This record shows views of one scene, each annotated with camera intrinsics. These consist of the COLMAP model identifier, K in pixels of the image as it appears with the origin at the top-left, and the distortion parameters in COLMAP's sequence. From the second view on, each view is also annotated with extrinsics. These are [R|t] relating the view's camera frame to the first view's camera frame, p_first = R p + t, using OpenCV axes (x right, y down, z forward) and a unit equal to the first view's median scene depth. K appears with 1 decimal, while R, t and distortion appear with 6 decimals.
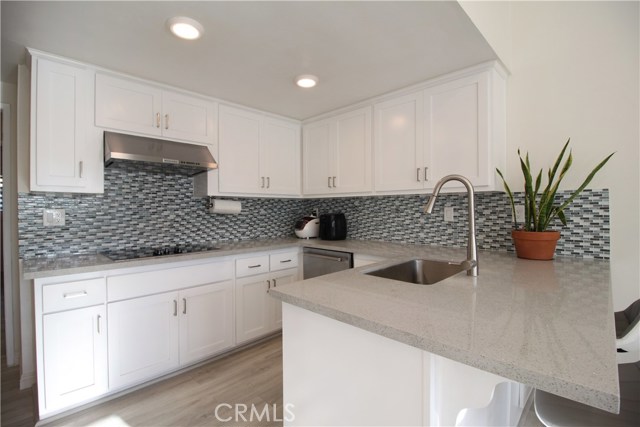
lens RADIAL K [[297.1, 0, 323.0], [0, 297.1, 211.3], [0, 0, 1]] dist [-0.017085, -0.000891]
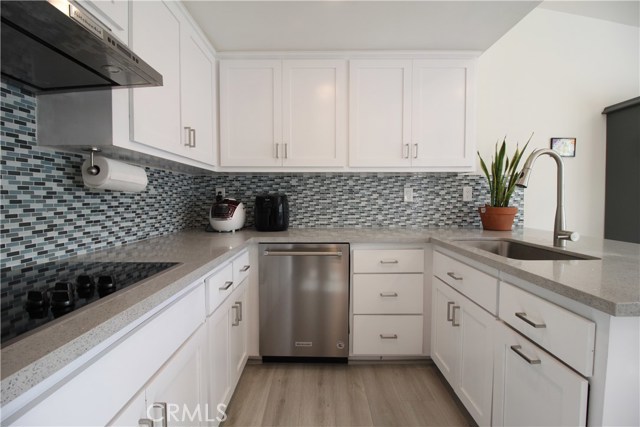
lens RADIAL K [[297.1, 0, 321.9], [0, 297.1, 212.5], [0, 0, 1]] dist [-0.017085, -0.000891]
pose [[0.713179, -0.029553, 0.700359, -0.428634], [0.004488, 0.999283, 0.037596, 0.026868], [-0.700968, -0.023670, 0.712800, 0.431305]]
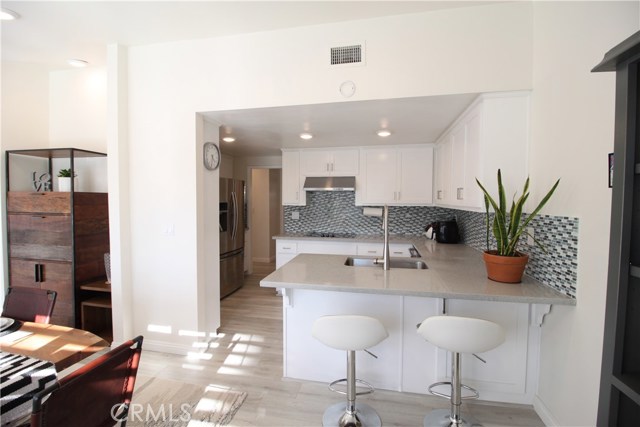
lens RADIAL K [[297.1, 0, 320.0], [0, 297.1, 212.3], [0, 0, 1]] dist [-0.017085, -0.000891]
pose [[0.540043, 0.044876, -0.840440, 0.827751], [-0.015364, 0.998937, 0.043467, -0.076840], [0.841497, -0.010562, 0.540158, -0.073600]]
